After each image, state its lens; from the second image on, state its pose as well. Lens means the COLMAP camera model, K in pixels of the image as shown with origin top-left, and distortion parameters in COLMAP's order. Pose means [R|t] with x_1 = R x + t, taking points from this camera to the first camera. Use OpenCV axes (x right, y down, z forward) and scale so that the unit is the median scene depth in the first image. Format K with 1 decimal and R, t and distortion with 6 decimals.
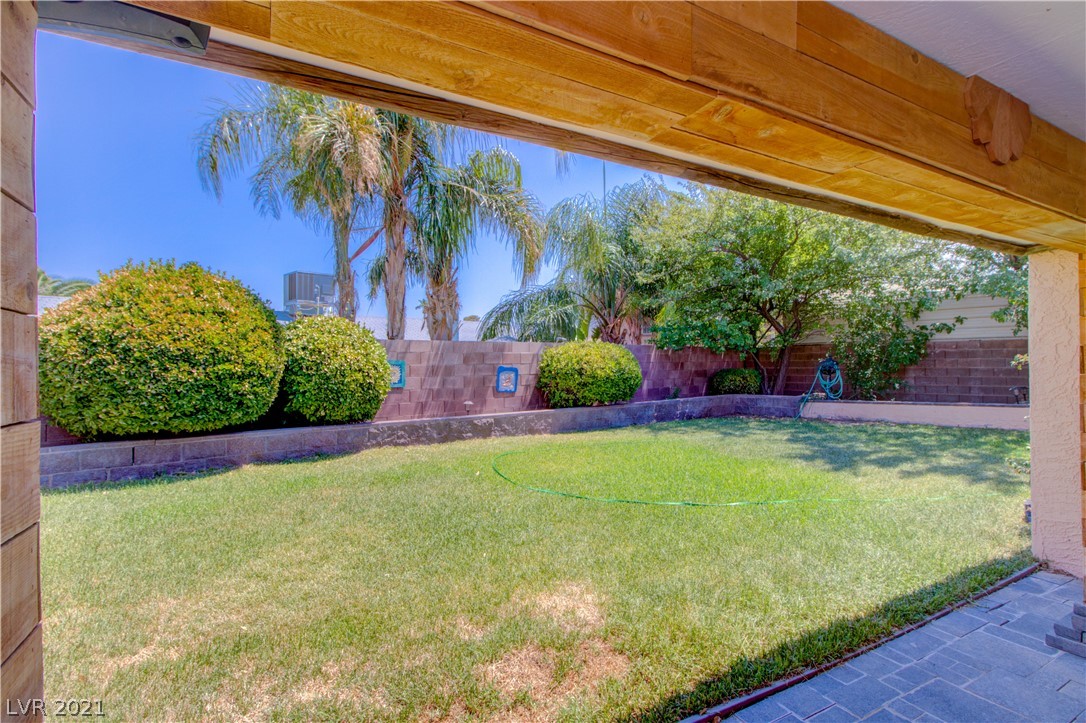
lens RADIAL K [[512.9, 0, 575.1], [0, 512.9, 354.8], [0, 0, 1]] dist [-0.004423, 0.000880]
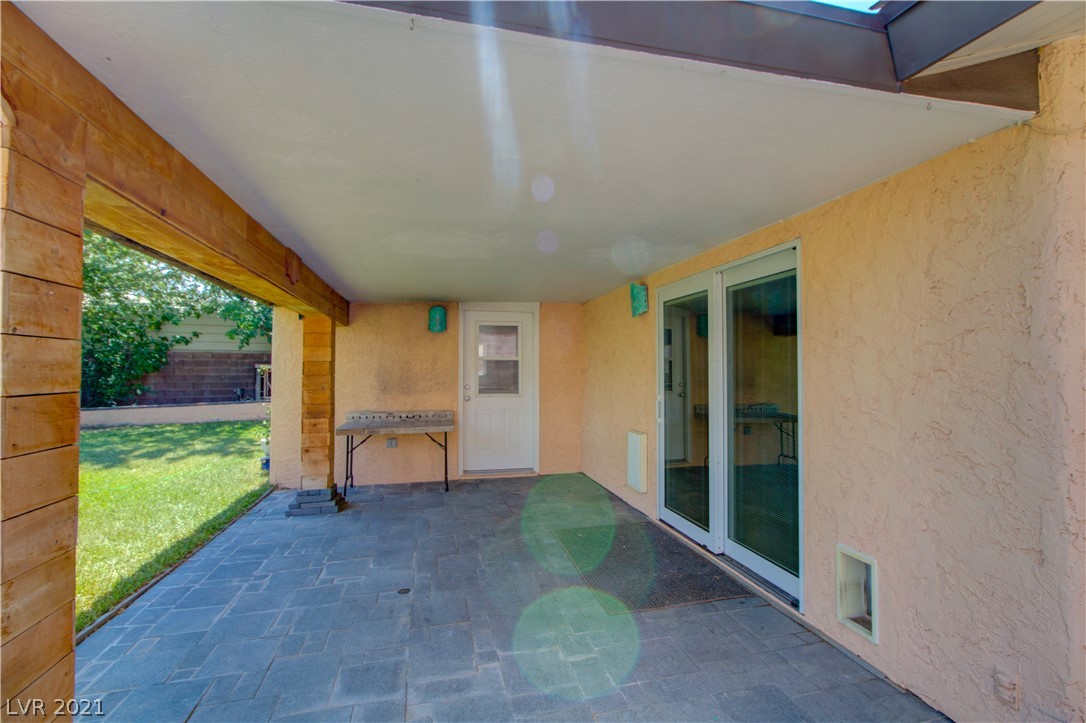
lens RADIAL K [[512.9, 0, 544.7], [0, 512.9, 359.5], [0, 0, 1]] dist [-0.004423, 0.000880]
pose [[0.281044, 0.026116, 0.959339, -0.220588], [-0.019818, 0.999574, -0.021405, -0.000412], [-0.959490, -0.012996, 0.281442, -0.155778]]
